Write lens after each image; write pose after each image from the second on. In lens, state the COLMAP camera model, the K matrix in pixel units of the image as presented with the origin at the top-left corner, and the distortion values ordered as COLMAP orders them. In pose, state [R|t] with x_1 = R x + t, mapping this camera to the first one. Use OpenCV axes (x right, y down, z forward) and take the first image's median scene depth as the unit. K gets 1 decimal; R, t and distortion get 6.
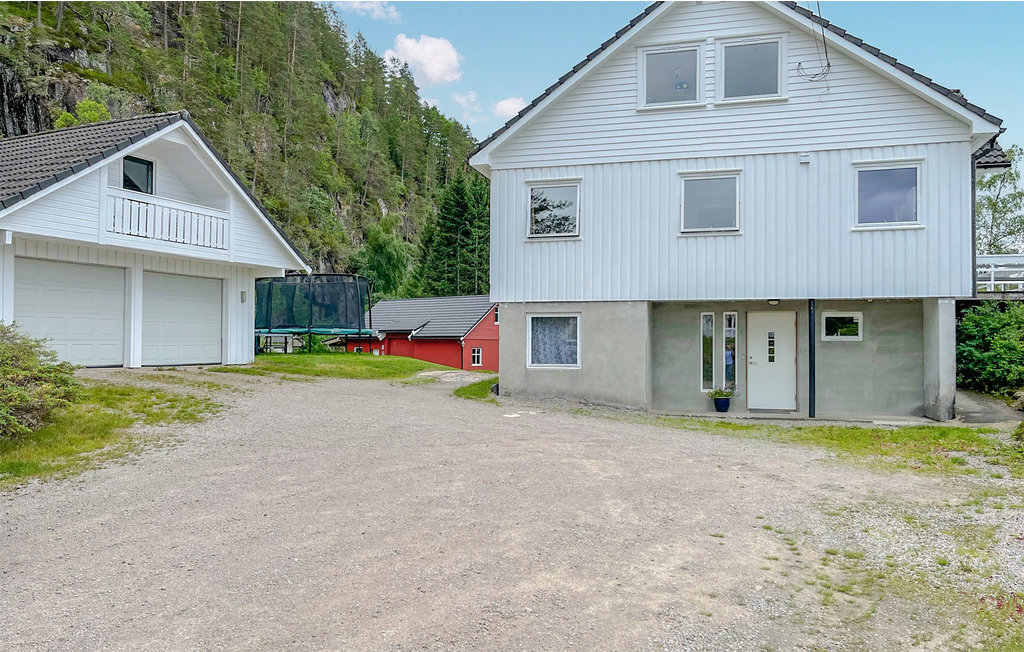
lens RADIAL K [[790.4, 0, 507.9], [0, 790.4, 353.5], [0, 0, 1]] dist [0.025376, -0.005158]
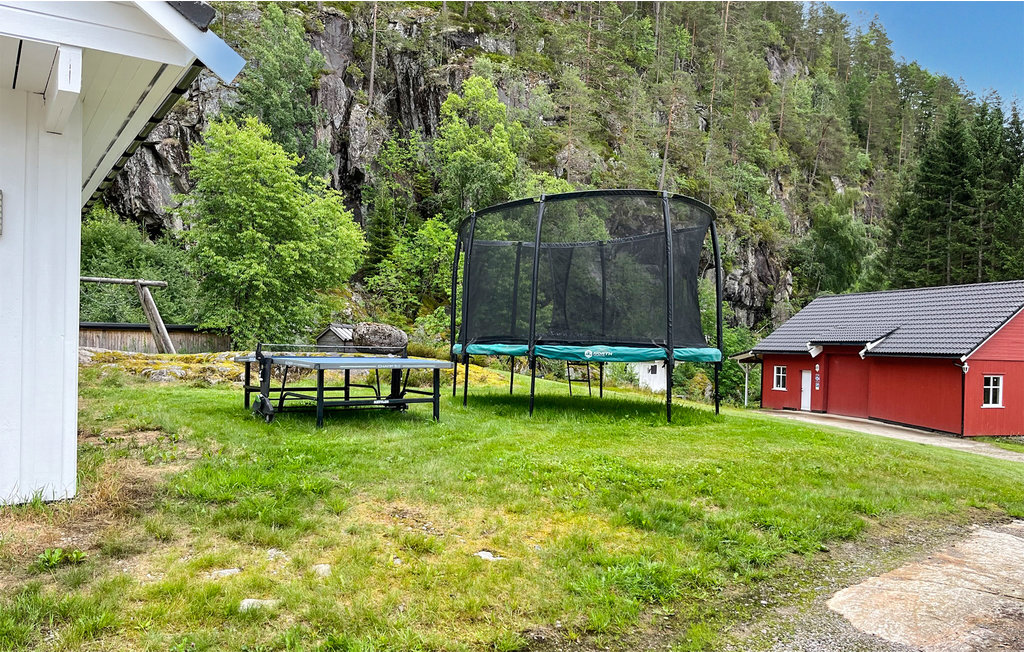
lens RADIAL K [[790.4, 0, 507.9], [0, 790.4, 353.5], [0, 0, 1]] dist [0.025376, -0.005158]
pose [[0.848530, 0.017665, -0.528853, -0.018856], [-0.022383, 0.999746, -0.002520, -0.007803], [0.528674, 0.013975, 0.848710, 0.199536]]
